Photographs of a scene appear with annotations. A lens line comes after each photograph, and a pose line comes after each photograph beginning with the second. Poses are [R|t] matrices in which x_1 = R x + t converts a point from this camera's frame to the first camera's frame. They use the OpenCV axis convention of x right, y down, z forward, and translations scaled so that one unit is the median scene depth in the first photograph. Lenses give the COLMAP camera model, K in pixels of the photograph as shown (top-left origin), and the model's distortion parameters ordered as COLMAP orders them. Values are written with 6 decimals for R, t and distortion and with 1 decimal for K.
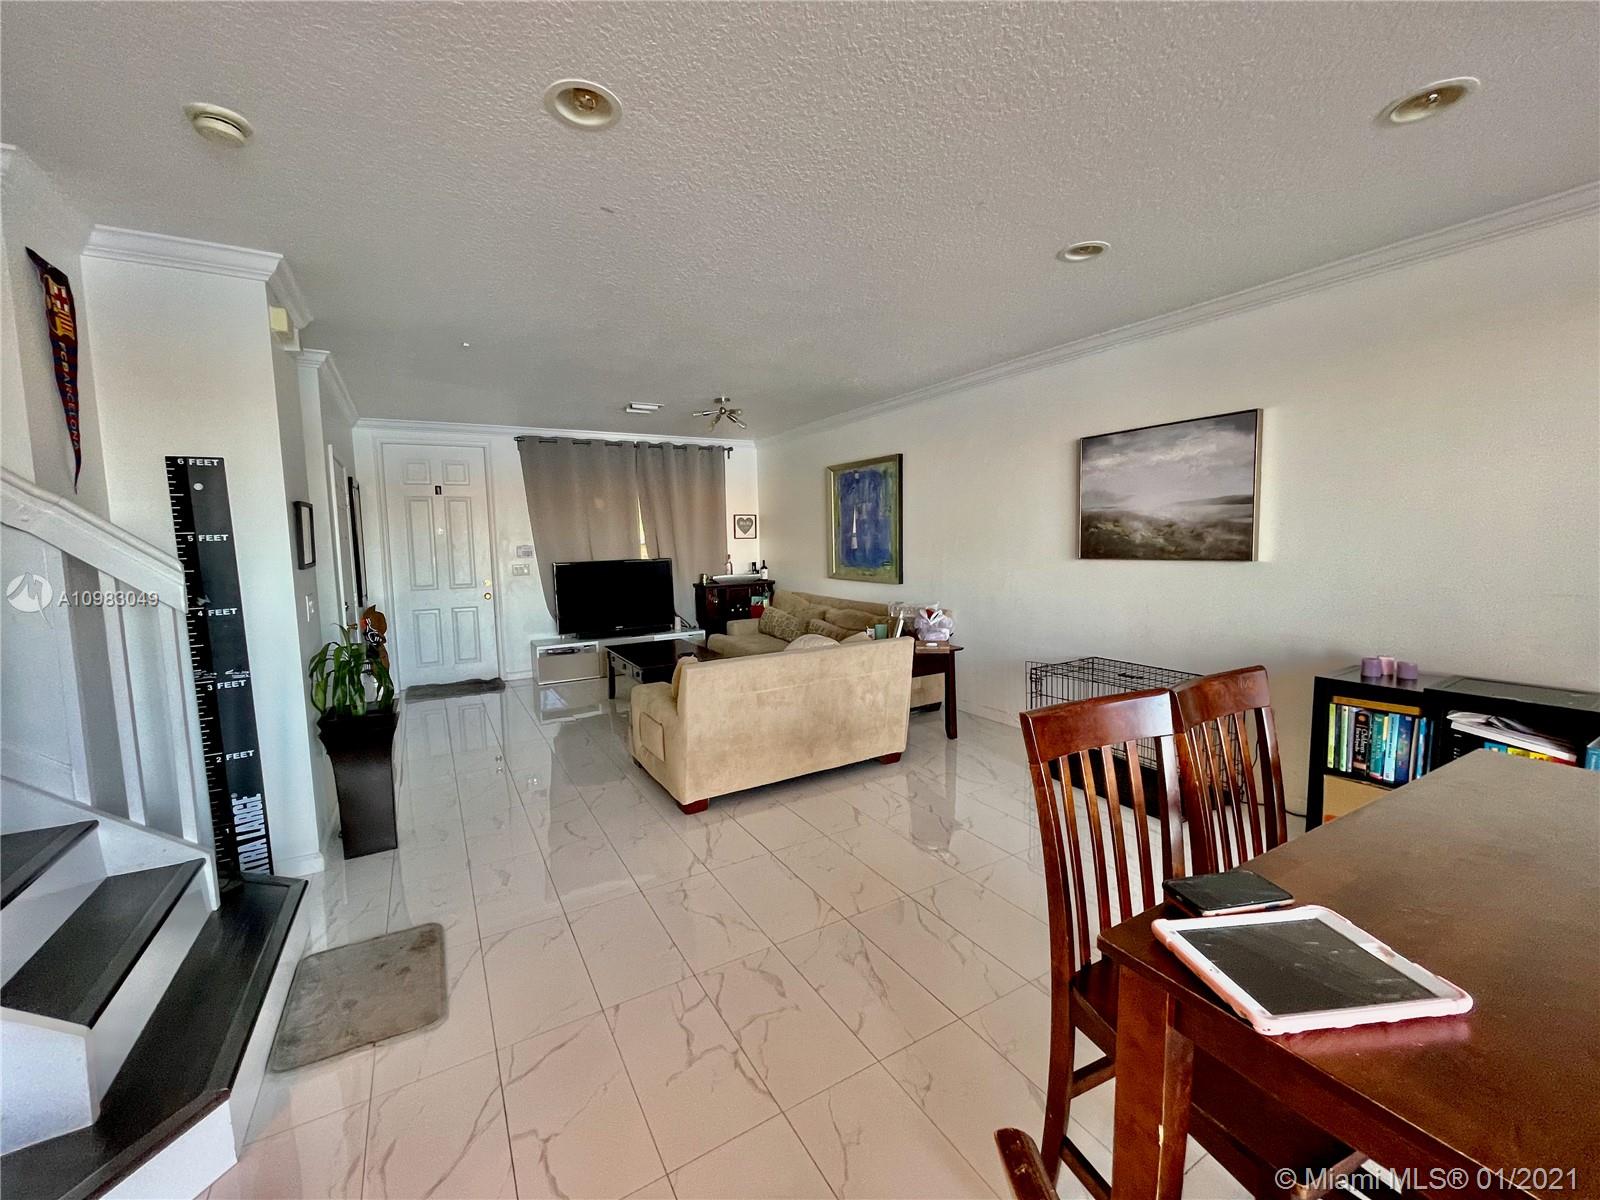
lens RADIAL K [[647.6, 0, 806.4], [0, 647.6, 596.3], [0, 0, 1]] dist [0.001168, 0.000425]
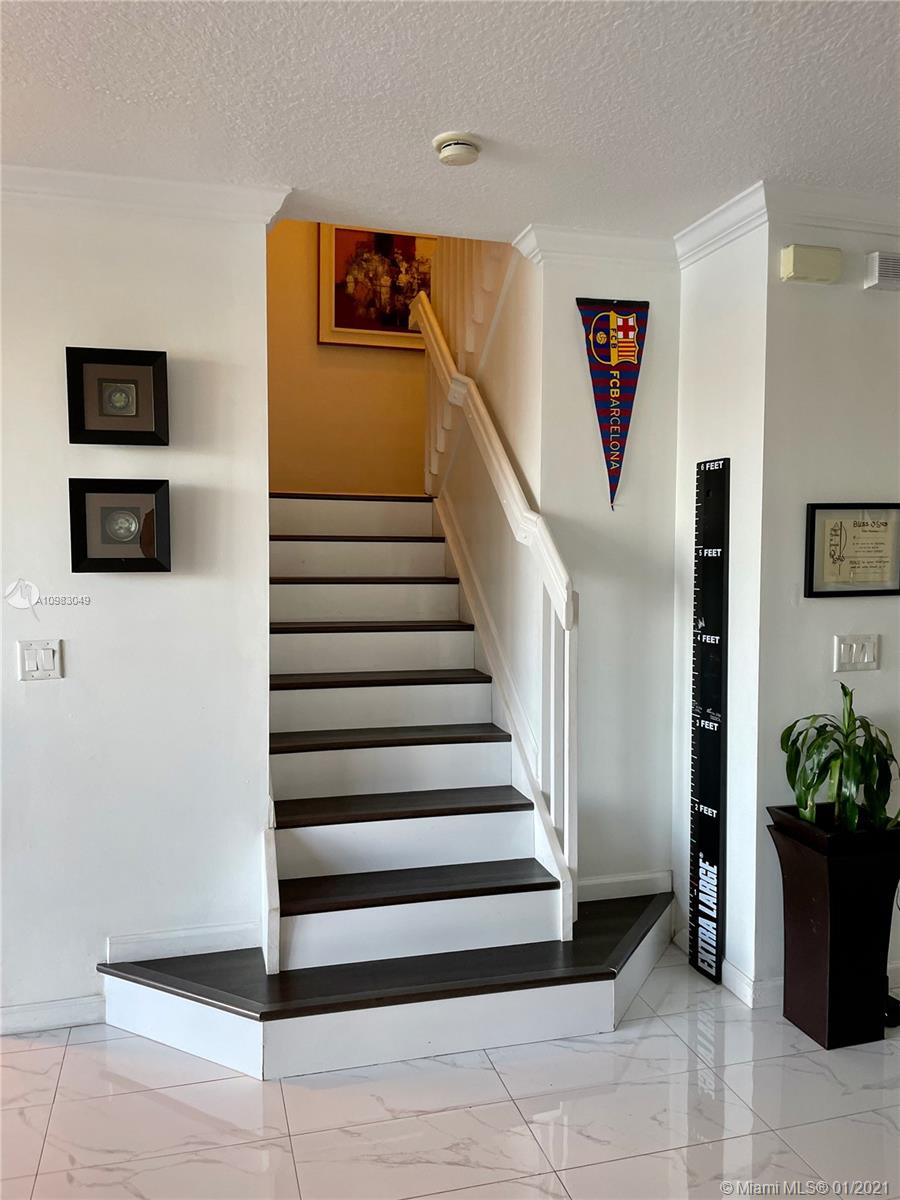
lens RADIAL K [[913.7, 0, 456.1], [0, 913.7, 589.2], [0, 0, 1]] dist [0.110158, -0.158612]
pose [[-0.248262, 0.063227, -0.966627, 0.247703], [-0.091980, 0.991820, 0.088498, -0.082708], [0.964316, 0.110881, -0.240416, 0.675263]]
